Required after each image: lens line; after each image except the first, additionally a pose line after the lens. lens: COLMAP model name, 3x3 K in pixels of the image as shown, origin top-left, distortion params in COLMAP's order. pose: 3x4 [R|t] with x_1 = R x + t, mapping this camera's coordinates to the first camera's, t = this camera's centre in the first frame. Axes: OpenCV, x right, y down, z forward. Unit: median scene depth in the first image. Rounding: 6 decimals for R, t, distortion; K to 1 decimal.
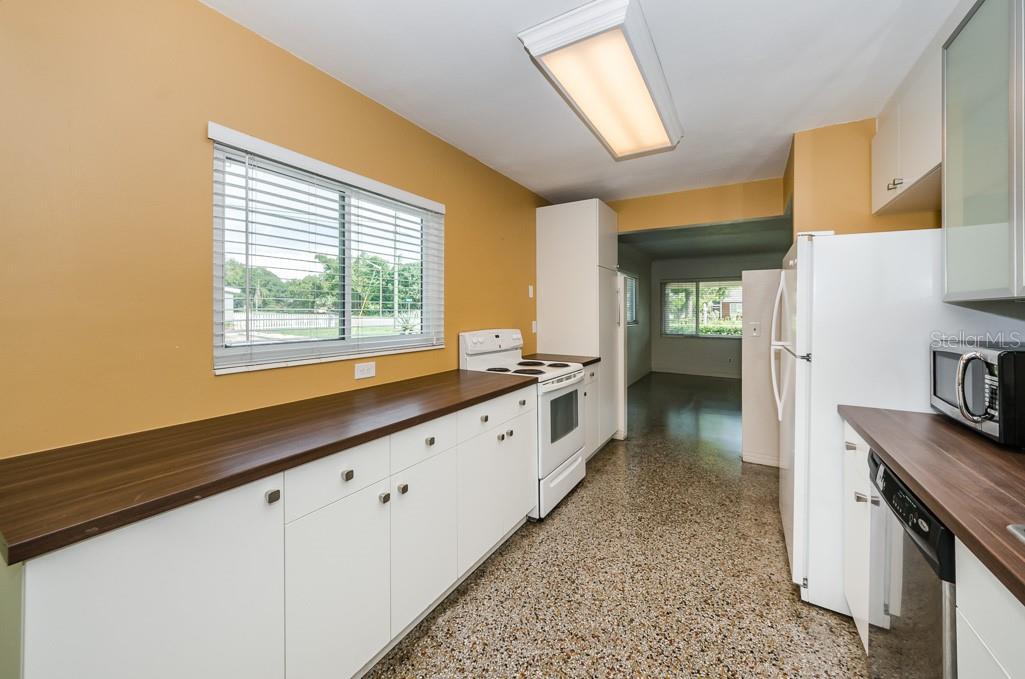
lens RADIAL K [[383.9, 0, 515.6], [0, 383.9, 307.6], [0, 0, 1]] dist [0.000406, -0.000197]
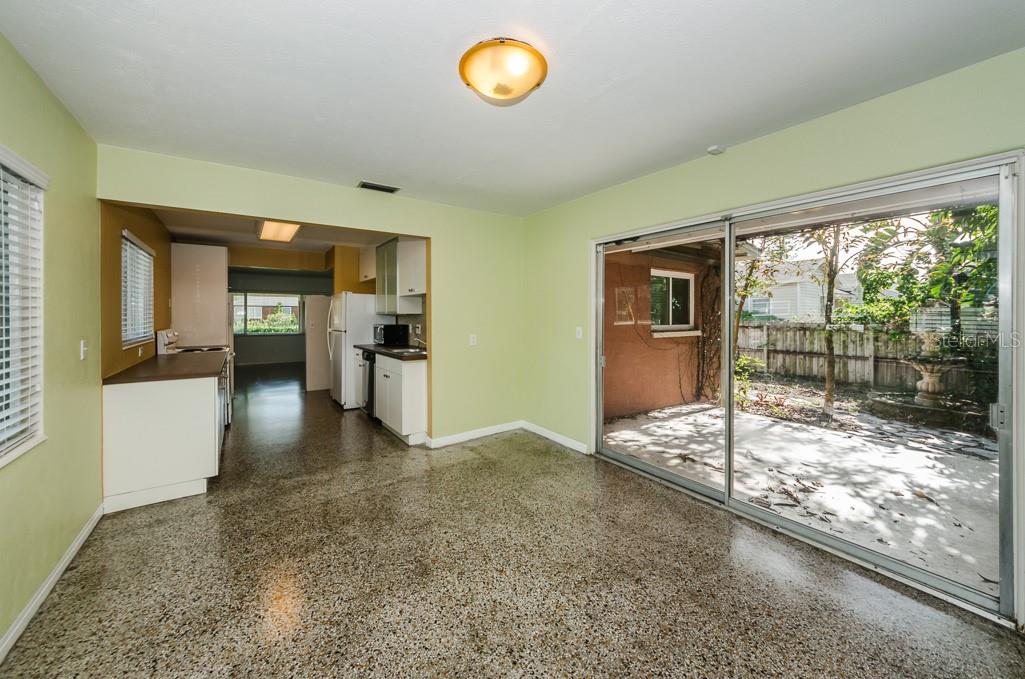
lens RADIAL K [[373.3, 0, 501.6], [0, 373.3, 316.5], [0, 0, 1]] dist [-0.000006, -0.000087]
pose [[0.407626, -0.004187, 0.913140, -1.155548], [-0.010794, 0.999898, 0.009403, -0.026547], [-0.913085, -0.013689, 0.407539, -1.079952]]
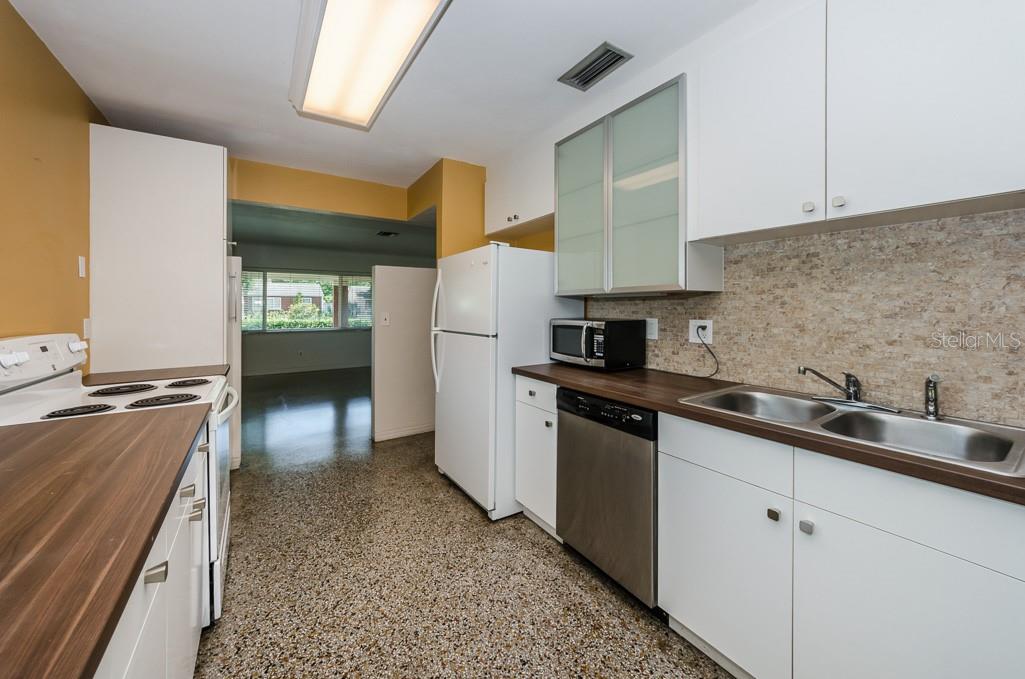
lens RADIAL K [[383.0, 0, 512.3], [0, 383.0, 302.6], [0, 0, 1]] dist [0.000676, -0.000156]
pose [[0.431893, 0.005870, 0.901906, -0.317538], [-0.007687, 0.999966, -0.002827, 0.013692], [-0.901892, -0.005712, 0.431924, 0.290371]]
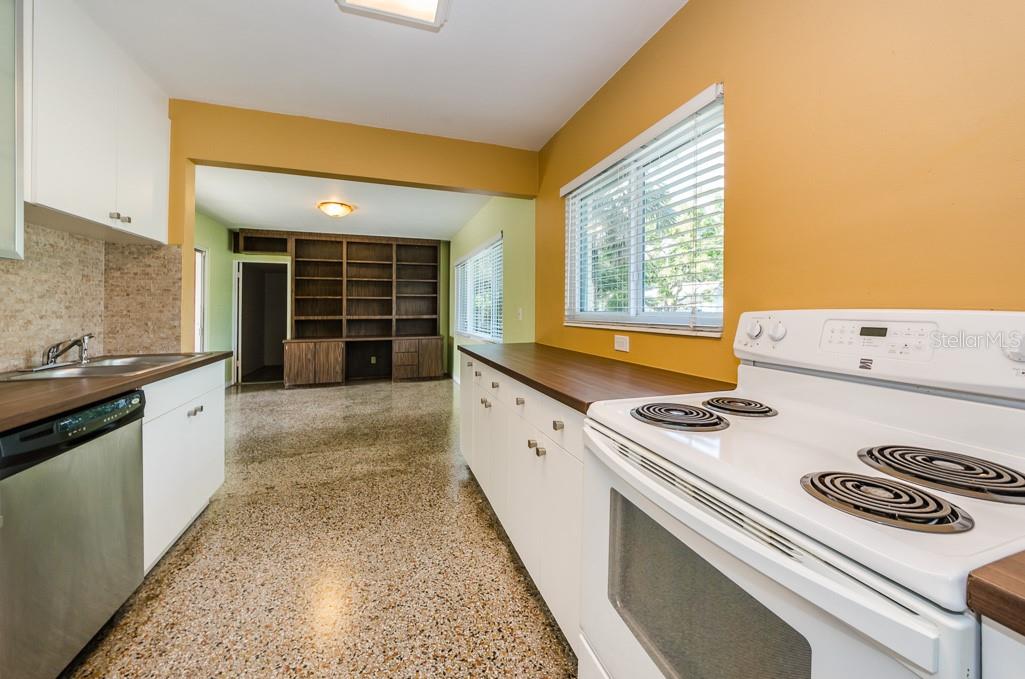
lens RADIAL K [[383.0, 0, 512.3], [0, 383.0, 302.6], [0, 0, 1]] dist [0.000676, -0.000156]
pose [[-0.644739, -0.013323, -0.764286, 0.500652], [0.011187, 0.999577, -0.026862, 0.075933], [0.764321, -0.025869, -0.644317, 1.310481]]
